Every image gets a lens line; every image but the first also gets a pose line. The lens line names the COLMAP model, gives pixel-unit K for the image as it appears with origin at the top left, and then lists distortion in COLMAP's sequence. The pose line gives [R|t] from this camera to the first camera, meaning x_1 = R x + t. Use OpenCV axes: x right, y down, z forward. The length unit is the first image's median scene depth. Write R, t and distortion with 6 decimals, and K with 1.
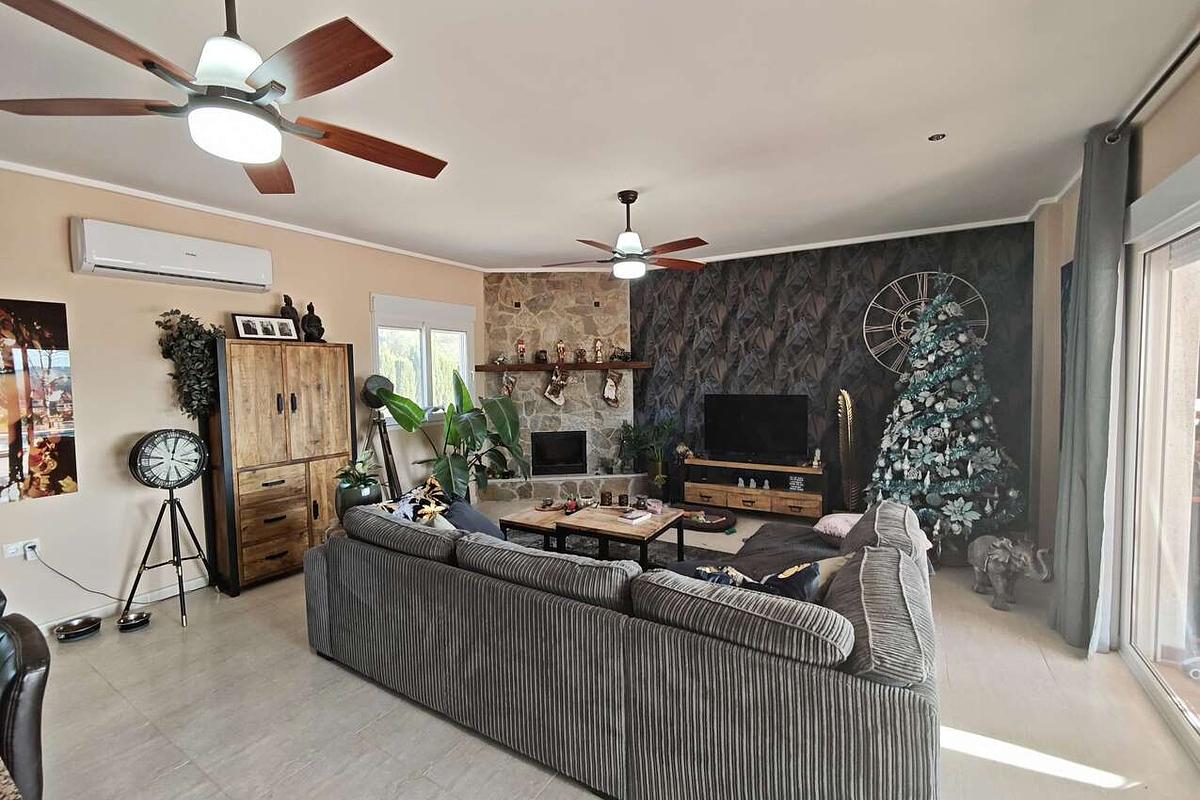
lens RADIAL K [[500.7, 0, 600.0], [0, 500.7, 400.0], [0, 0, 1]] dist [-0.001467, 0.000155]
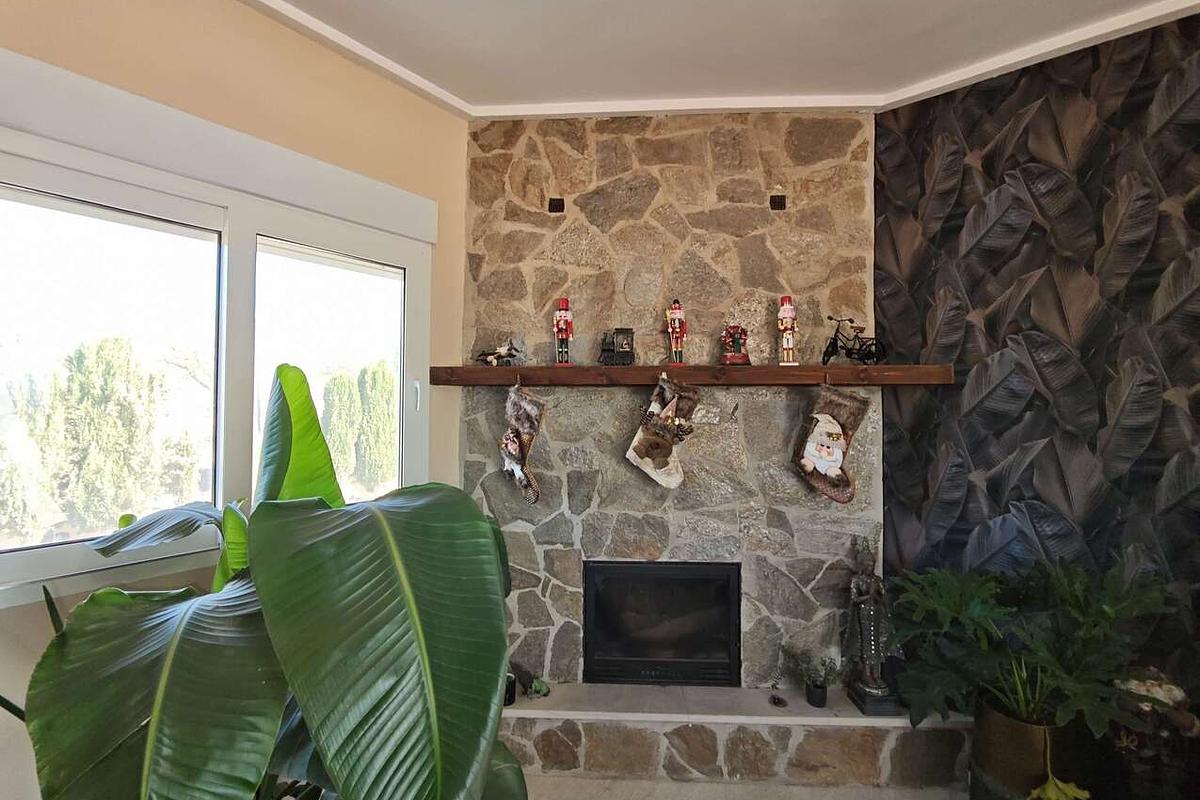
lens RADIAL K [[500.7, 0, 600.0], [0, 500.7, 400.0], [0, 0, 1]] dist [-0.001467, 0.000155]
pose [[0.992790, 0.020829, -0.118042, -0.087304], [-0.027947, 0.997868, -0.058973, -0.027961], [0.116562, 0.061847, 0.991256, 0.650187]]
